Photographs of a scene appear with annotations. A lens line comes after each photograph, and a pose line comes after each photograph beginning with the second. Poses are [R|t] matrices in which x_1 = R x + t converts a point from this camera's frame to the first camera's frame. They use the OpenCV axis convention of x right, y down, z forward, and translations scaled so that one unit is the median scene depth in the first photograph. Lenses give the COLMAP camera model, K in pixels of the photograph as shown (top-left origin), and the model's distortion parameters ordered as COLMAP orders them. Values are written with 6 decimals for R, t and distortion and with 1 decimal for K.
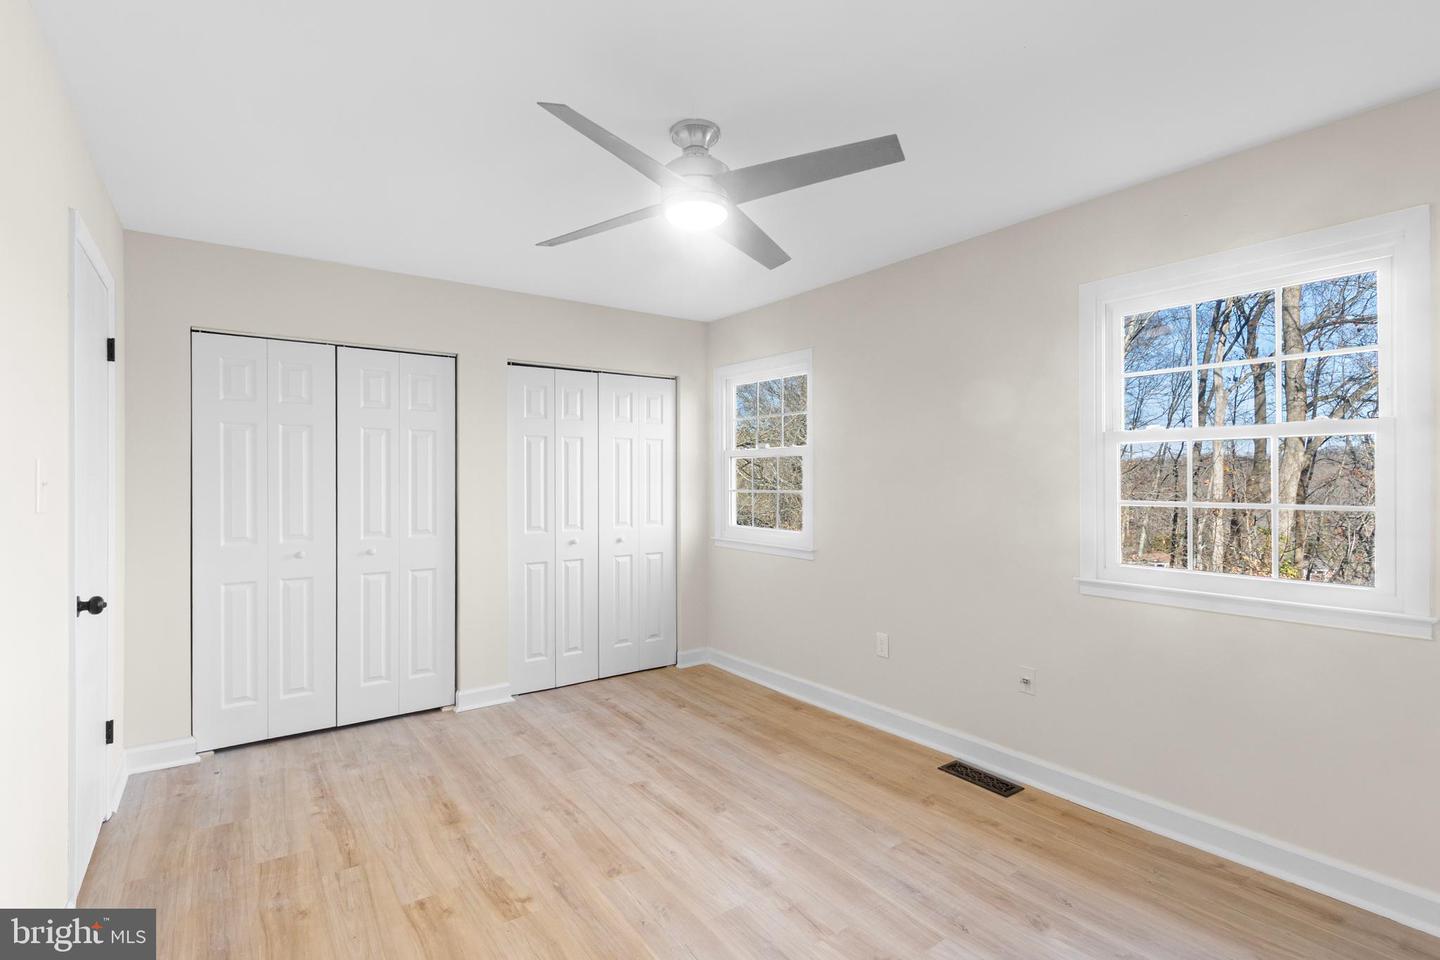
lens RADIAL K [[693.5, 0, 720.0], [0, 693.5, 480.0], [0, 0, 1]] dist [0.003142, -0.000422]
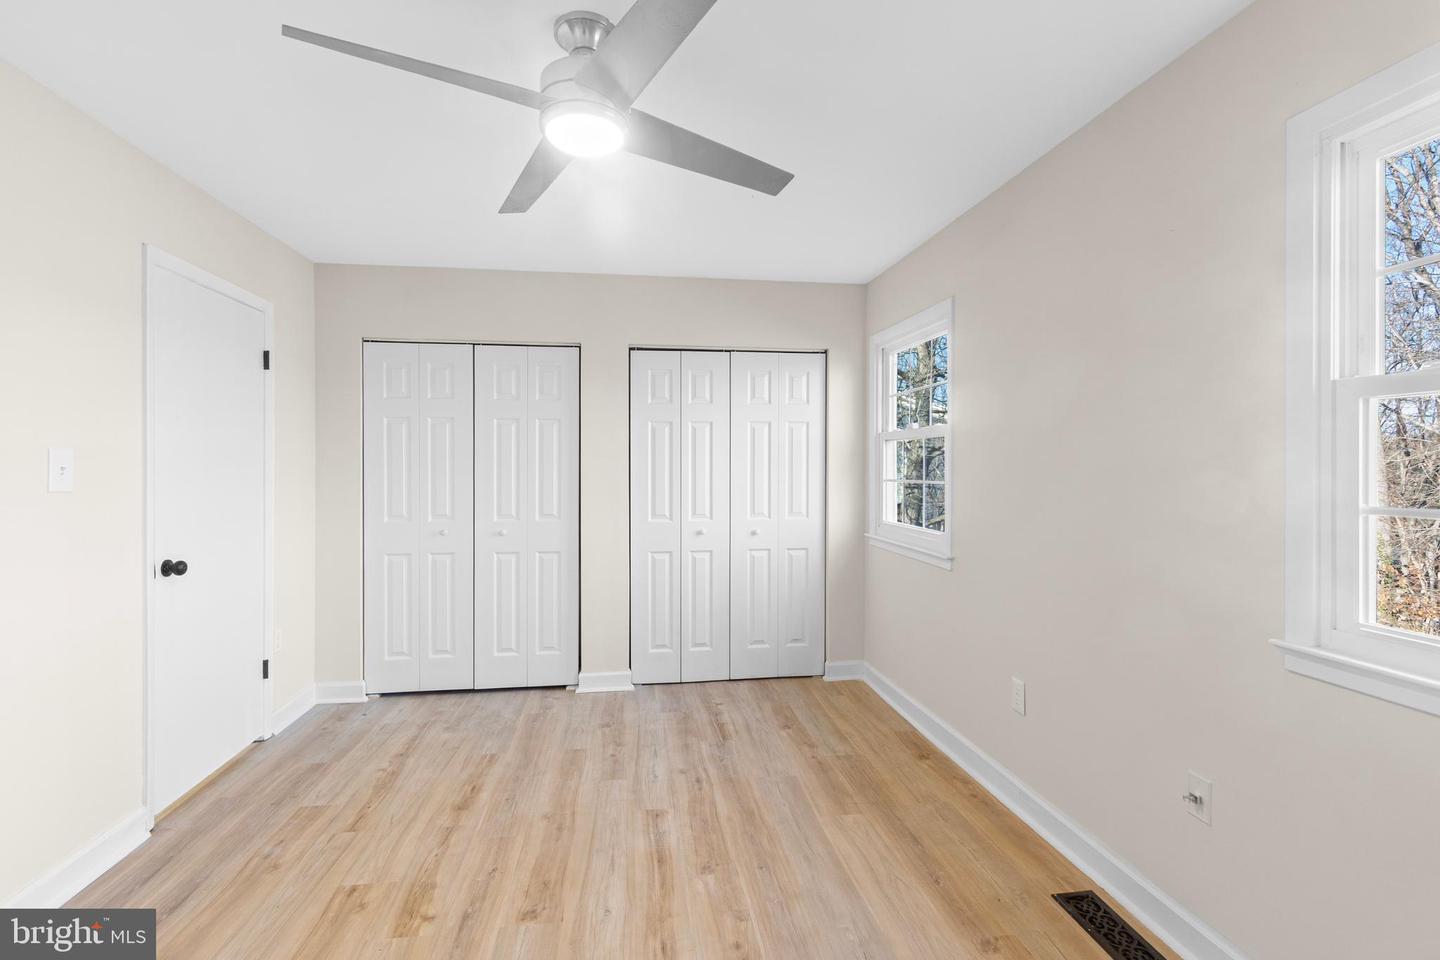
lens RADIAL K [[677.0, 0, 707.1], [0, 677.0, 469.7], [0, 0, 1]] dist [0.003503, 0.000677]
pose [[0.881723, 0.004442, -0.471746, 0.292372], [-0.002822, 0.999987, 0.004142, 0.000077], [0.471759, -0.002321, 0.881725, 0.232928]]
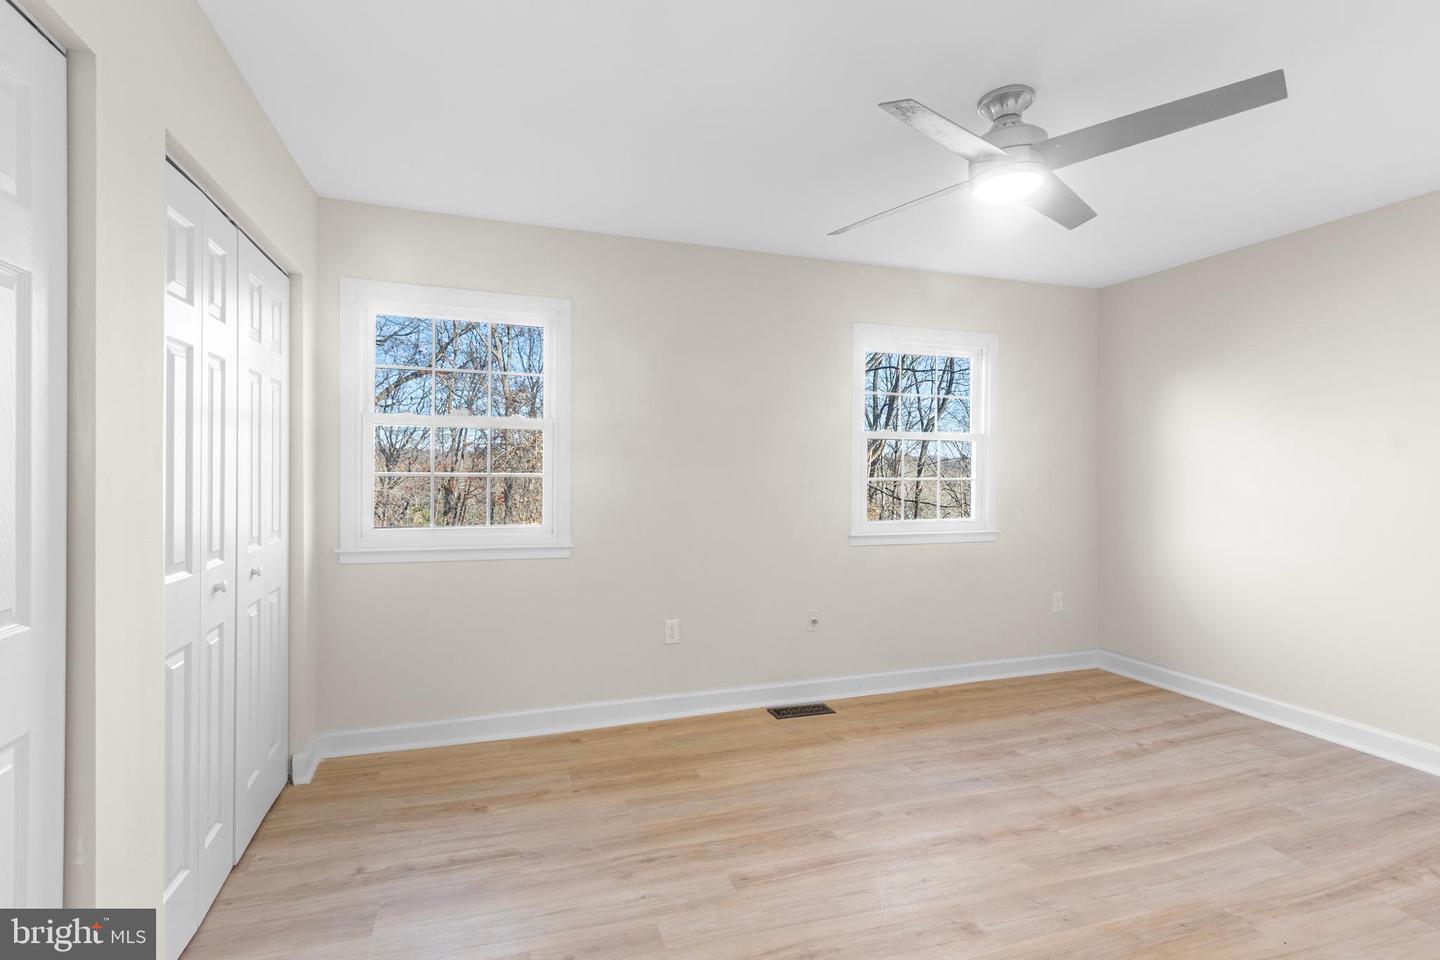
lens RADIAL K [[677.0, 0, 707.1], [0, 677.0, 469.7], [0, 0, 1]] dist [0.003503, 0.000677]
pose [[0.295502, -0.006005, 0.955323, -0.678105], [-0.007553, 0.999934, 0.008622, 0.004417], [-0.955312, -0.009764, 0.295437, 0.703334]]
